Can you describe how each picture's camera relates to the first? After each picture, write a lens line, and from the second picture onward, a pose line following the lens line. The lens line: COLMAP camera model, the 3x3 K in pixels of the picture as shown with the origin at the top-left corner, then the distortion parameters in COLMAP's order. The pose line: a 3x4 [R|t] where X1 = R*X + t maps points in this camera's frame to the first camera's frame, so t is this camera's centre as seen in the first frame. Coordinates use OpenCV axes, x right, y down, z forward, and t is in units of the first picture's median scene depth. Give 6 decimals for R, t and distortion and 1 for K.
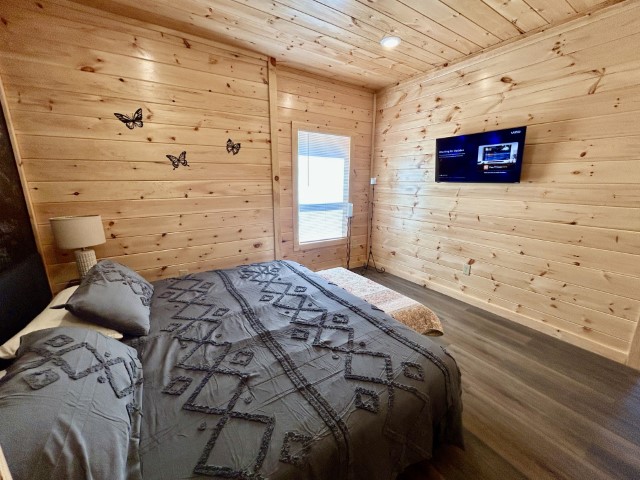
lens RADIAL K [[258.7, 0, 319.7], [0, 258.7, 239.3], [0, 0, 1]] dist [-0.000207, 0.000470]
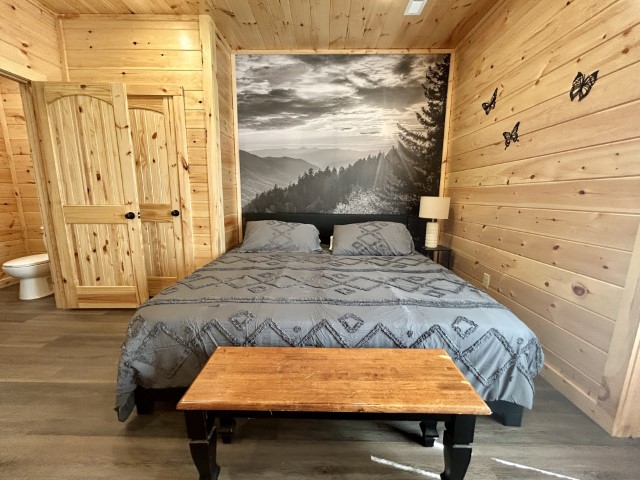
lens RADIAL K [[263.3, 0, 319.9], [0, 263.3, 239.7], [0, 0, 1]] dist [-0.000259, 0.000015]
pose [[-0.563288, 0.133879, -0.815342, 0.502869], [-0.197230, 0.936474, 0.290028, -0.138004], [0.802376, 0.324179, -0.501100, 1.106807]]
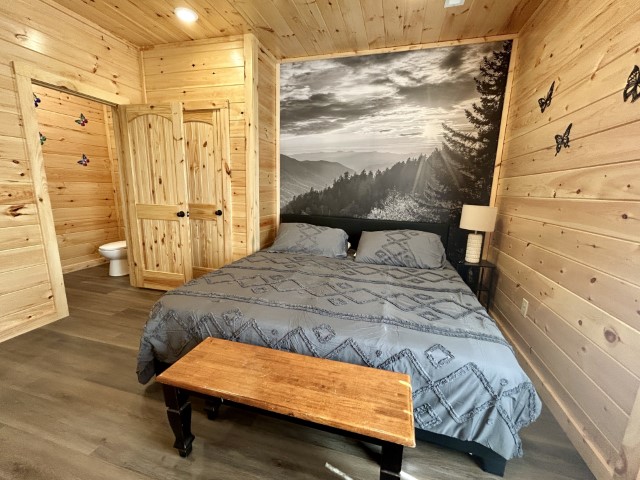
lens RADIAL K [[273.2, 0, 319.9], [0, 273.2, 239.7], [0, 0, 1]] dist [-0.001112, 0.000165]
pose [[-0.755099, 0.100054, -0.647931, 0.415428], [-0.177182, 0.920368, 0.348611, -0.220450], [0.631215, 0.378037, -0.677241, 1.255429]]
